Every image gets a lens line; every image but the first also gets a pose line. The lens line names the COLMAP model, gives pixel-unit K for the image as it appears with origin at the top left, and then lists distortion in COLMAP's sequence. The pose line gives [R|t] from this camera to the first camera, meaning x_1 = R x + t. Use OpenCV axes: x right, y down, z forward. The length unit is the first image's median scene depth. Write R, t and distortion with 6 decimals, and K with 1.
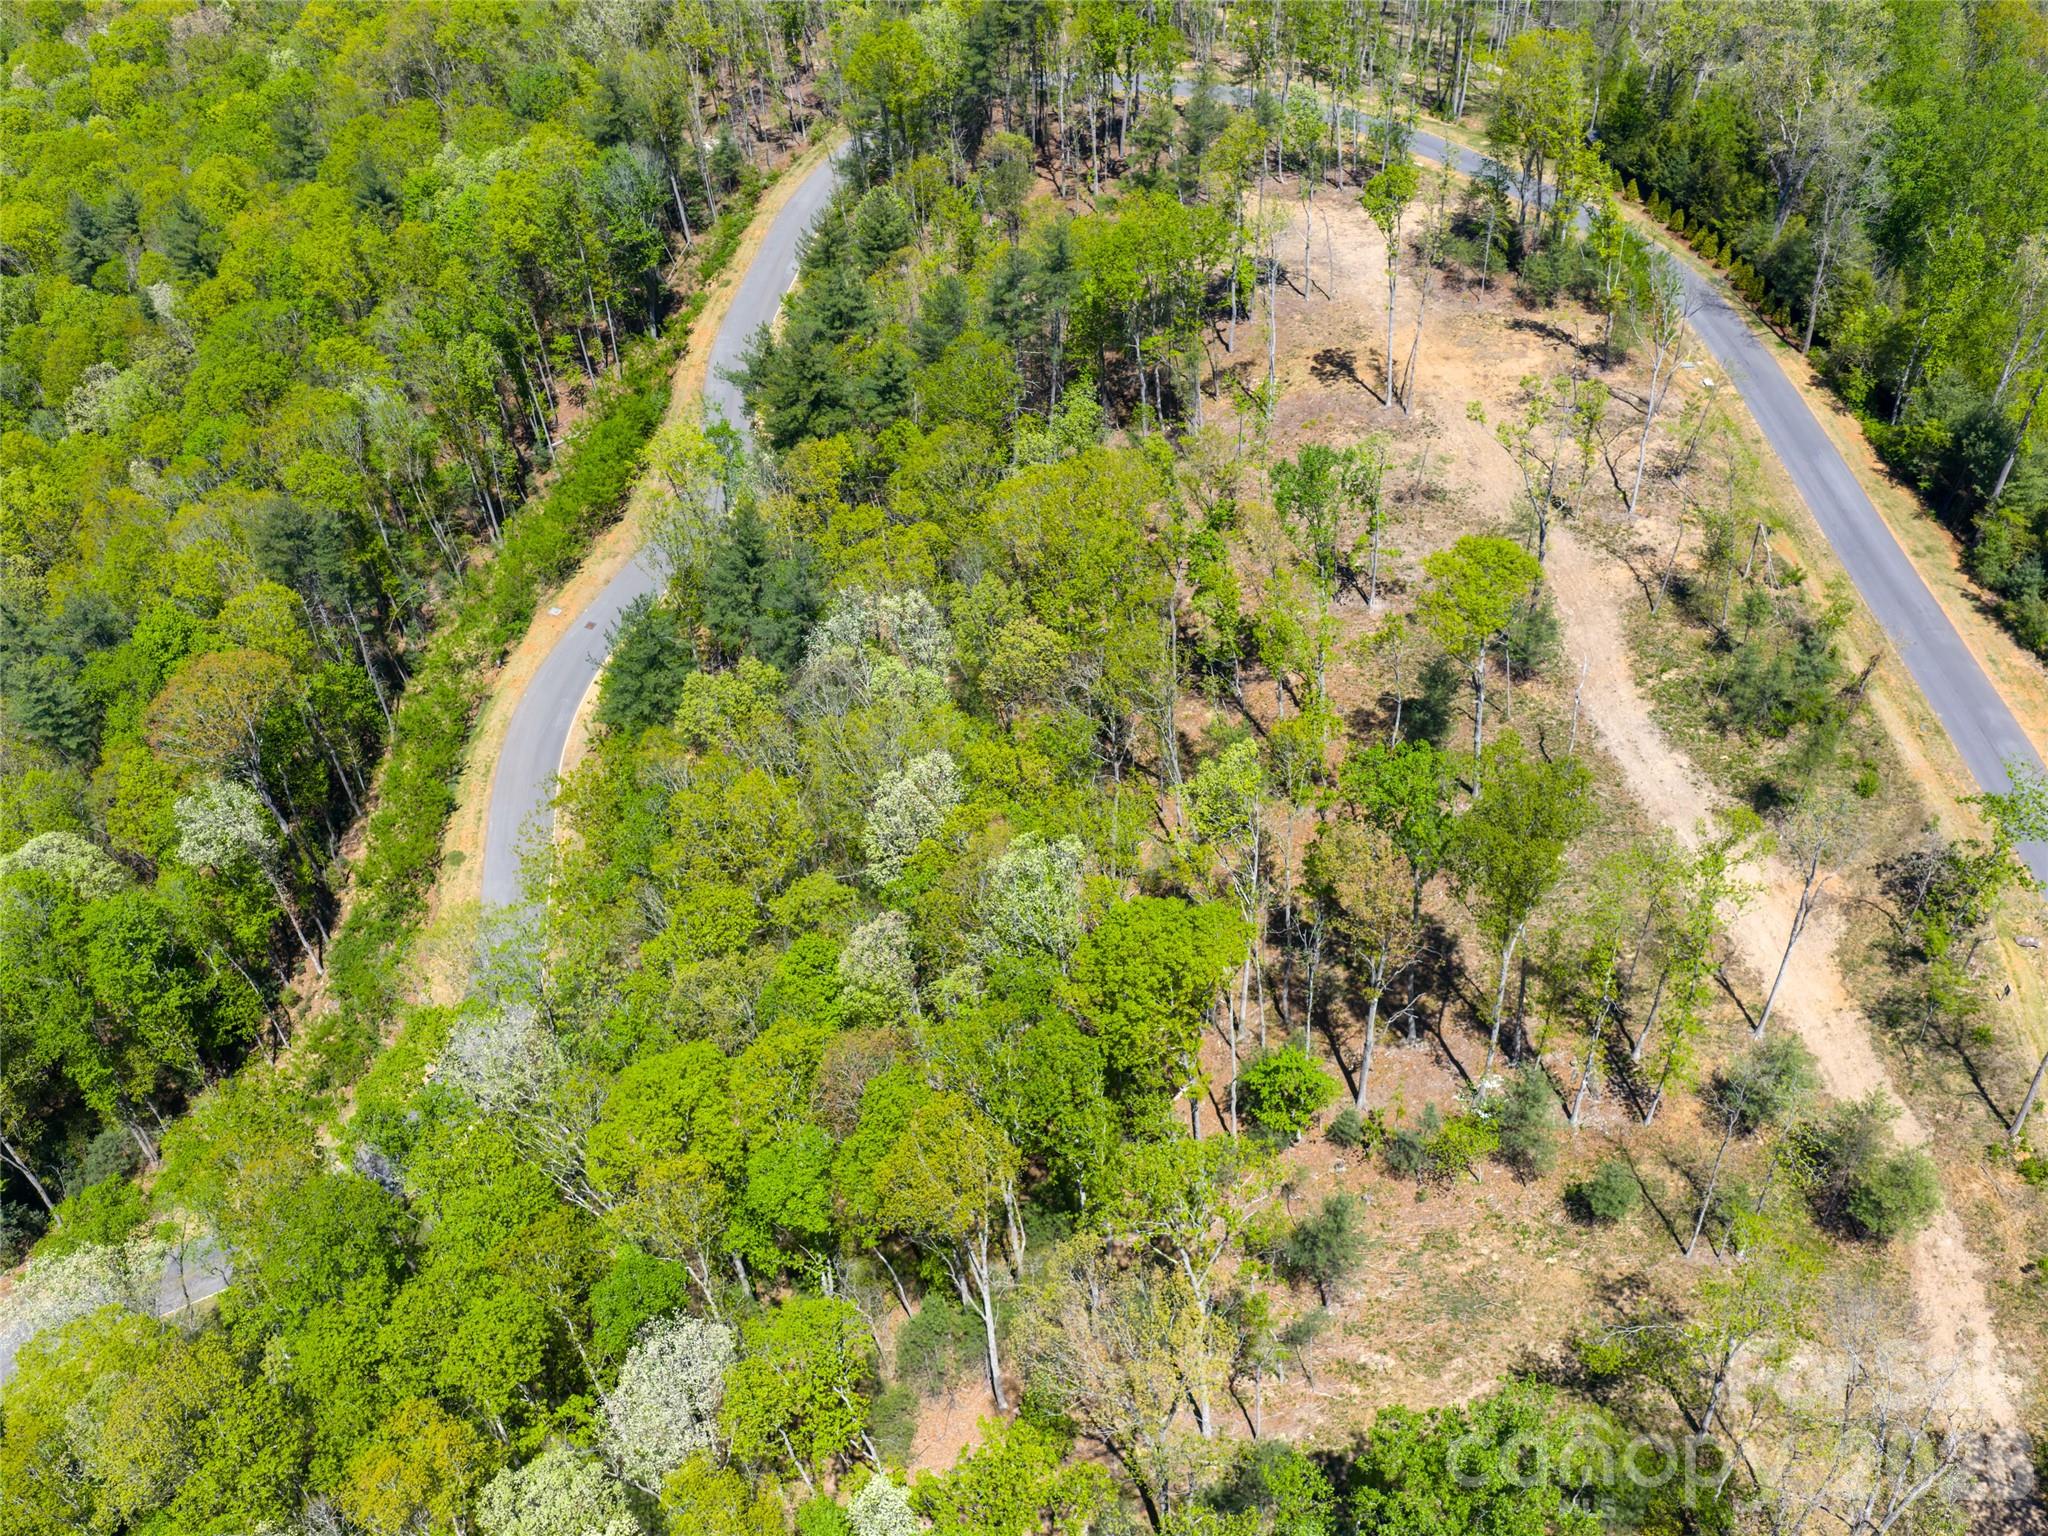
lens RADIAL K [[1968.1, 0, 1045.7], [0, 1968.1, 770.1], [0, 0, 1]] dist [0.008327, -0.016058]
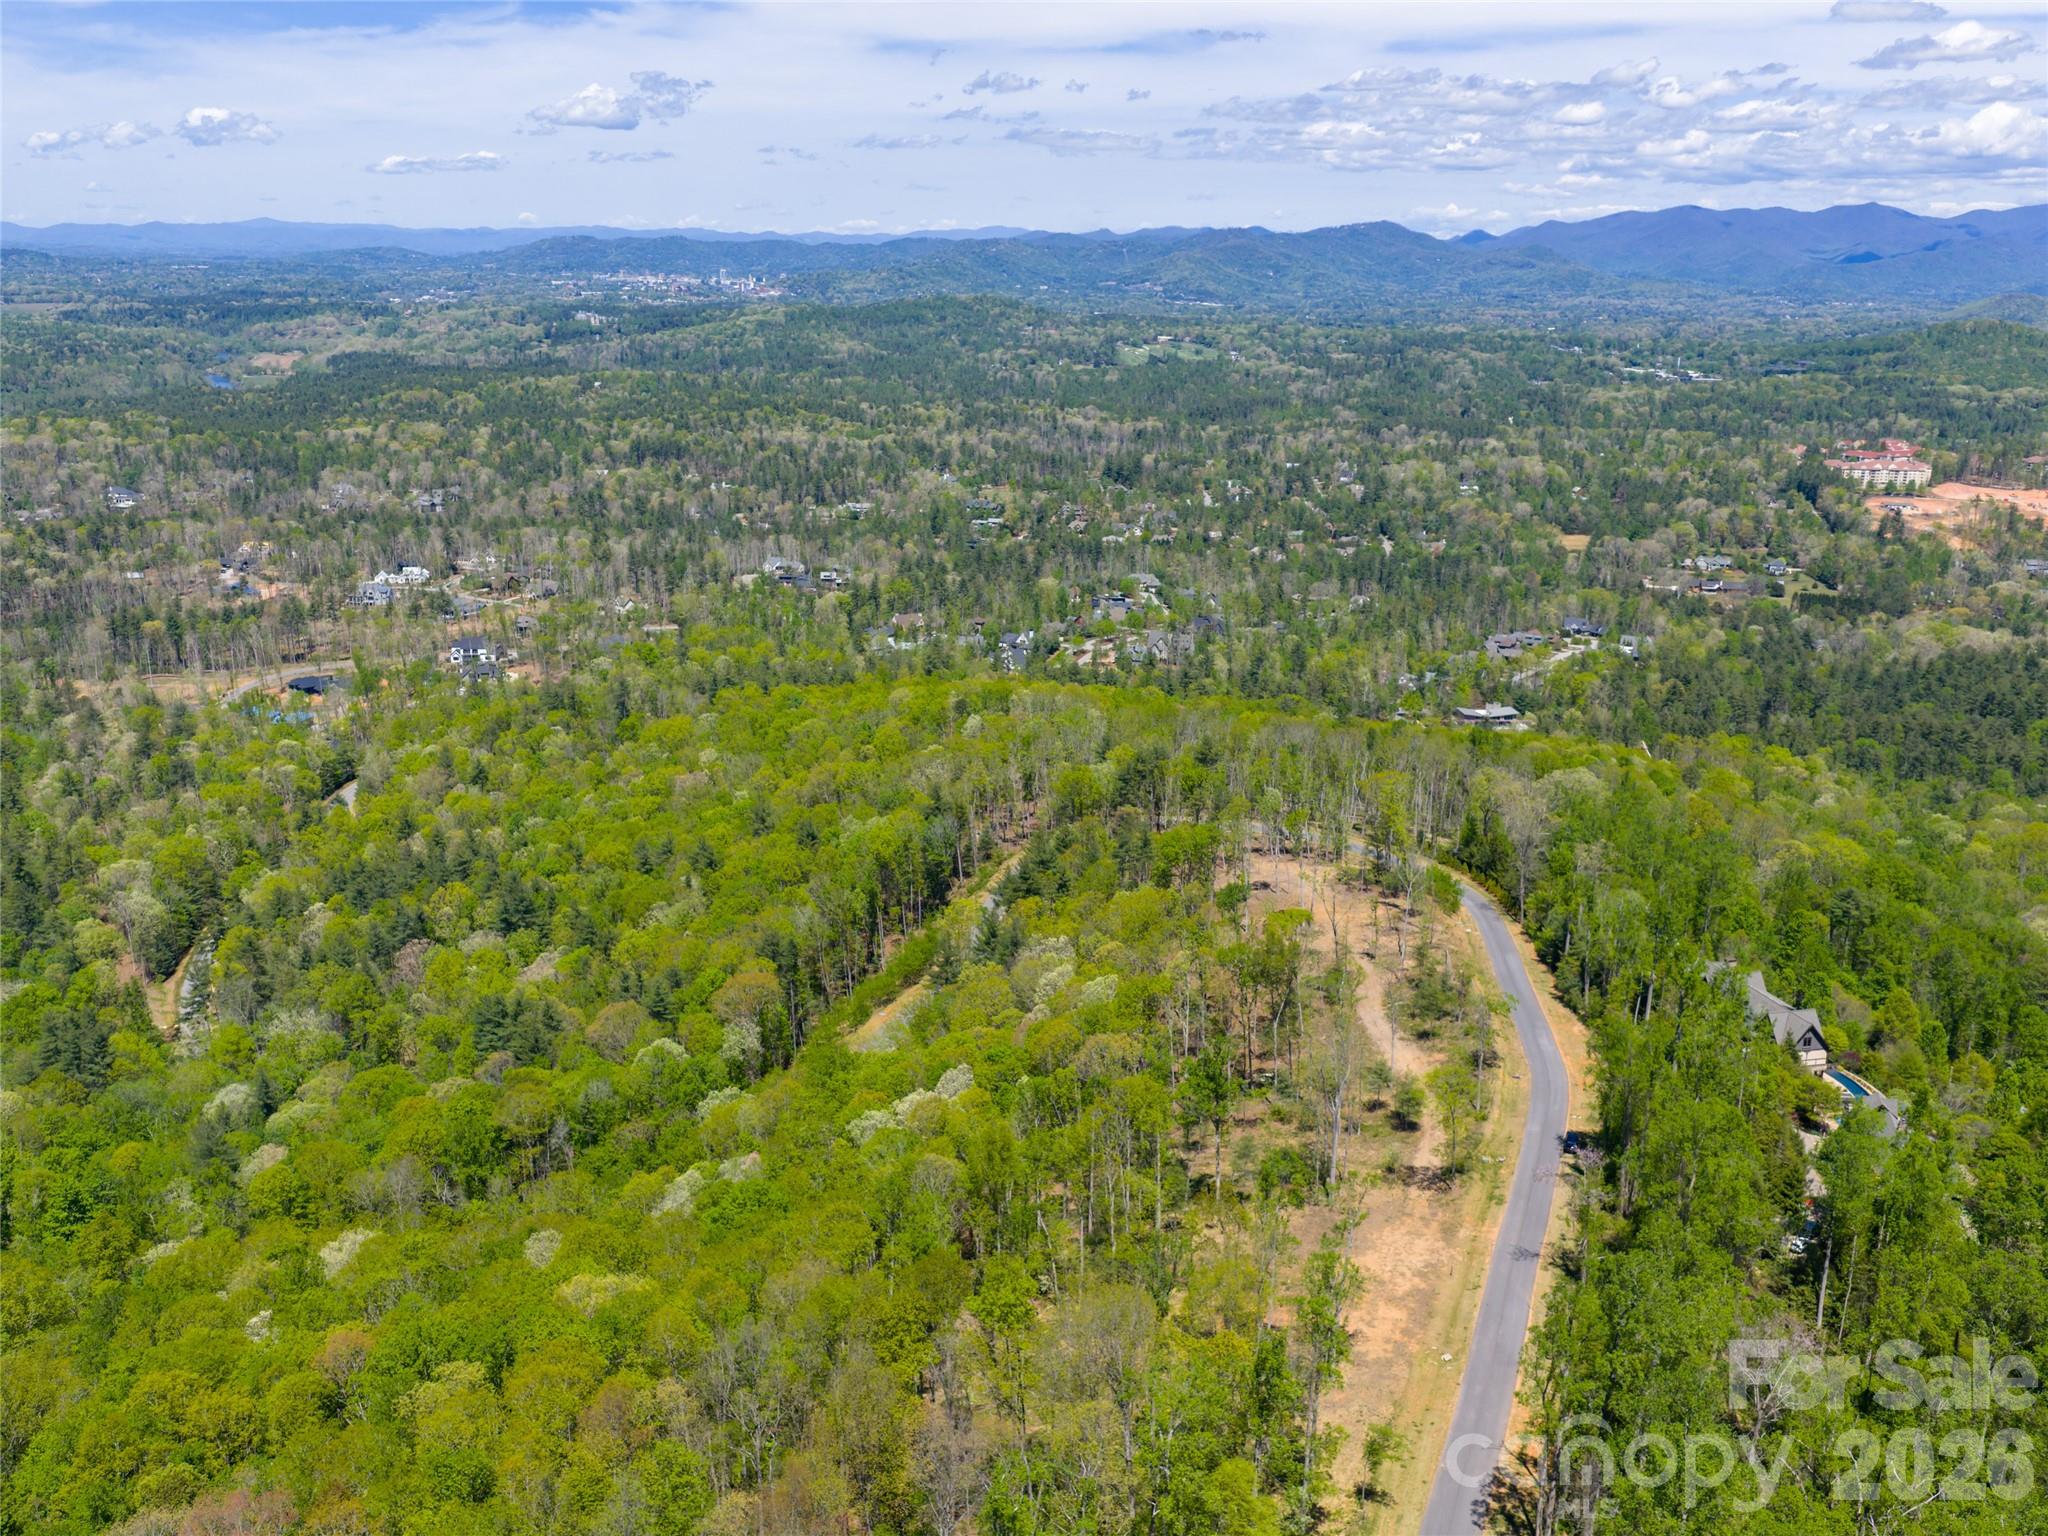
lens RADIAL K [[1968.1, 0, 1045.7], [0, 1968.1, 770.1], [0, 0, 1]] dist [0.008327, -0.016058]
pose [[0.992867, 0.052778, -0.106905, 0.103473], [-0.094589, 0.894547, -0.436850, 0.517039], [0.072576, 0.443846, 0.893159, -0.807077]]
